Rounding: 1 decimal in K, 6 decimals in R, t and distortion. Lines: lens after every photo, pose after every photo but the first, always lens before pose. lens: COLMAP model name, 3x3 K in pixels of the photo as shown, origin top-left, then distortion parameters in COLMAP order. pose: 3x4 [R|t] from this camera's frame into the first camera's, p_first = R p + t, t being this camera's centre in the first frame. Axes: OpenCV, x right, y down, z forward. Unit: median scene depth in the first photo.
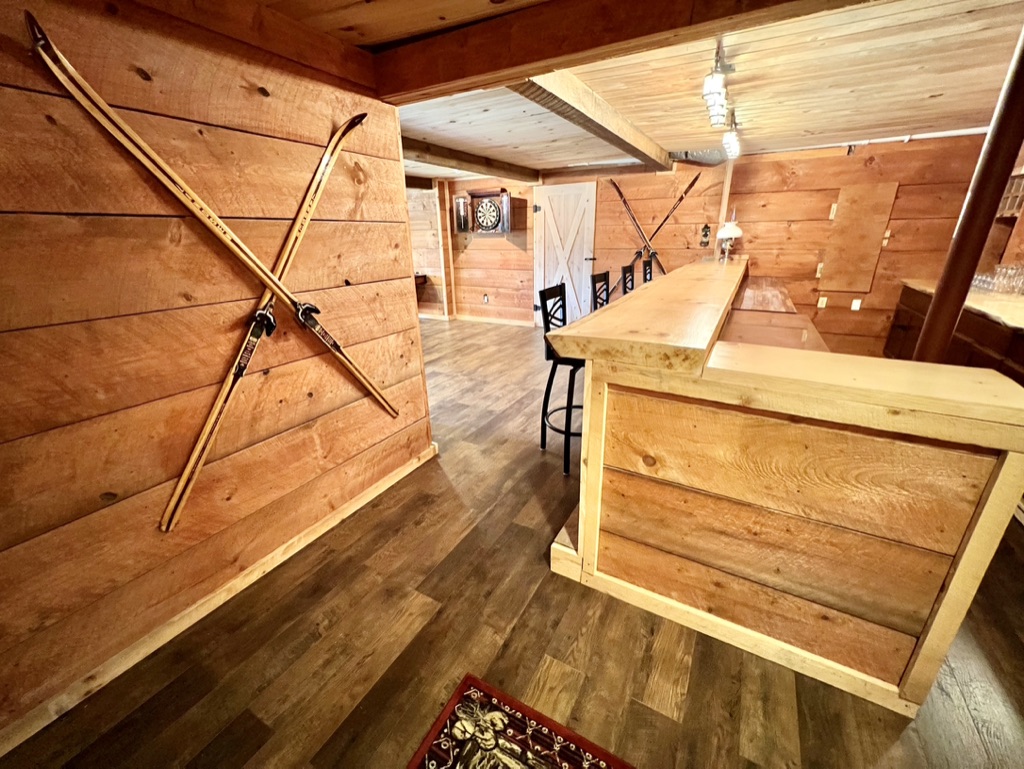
lens RADIAL K [[412.0, 0, 514.5], [0, 412.0, 383.0], [0, 0, 1]] dist [0.001602, 0.000061]
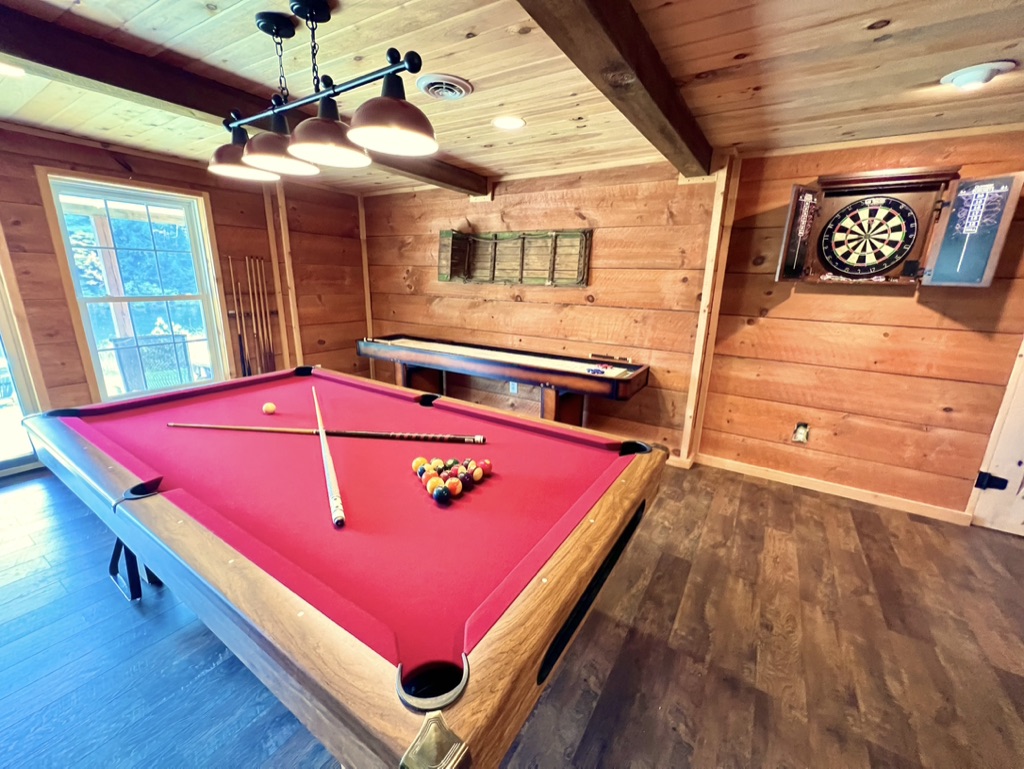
lens RADIAL K [[412.0, 0, 511.7], [0, 412.0, 384.3], [0, 0, 1]] dist [0.001602, 0.000061]
pose [[0.997587, 0.055731, -0.041407, -0.373729], [-0.059237, 0.994276, -0.088921, -0.211941], [0.036215, 0.091159, 0.995178, 0.601132]]
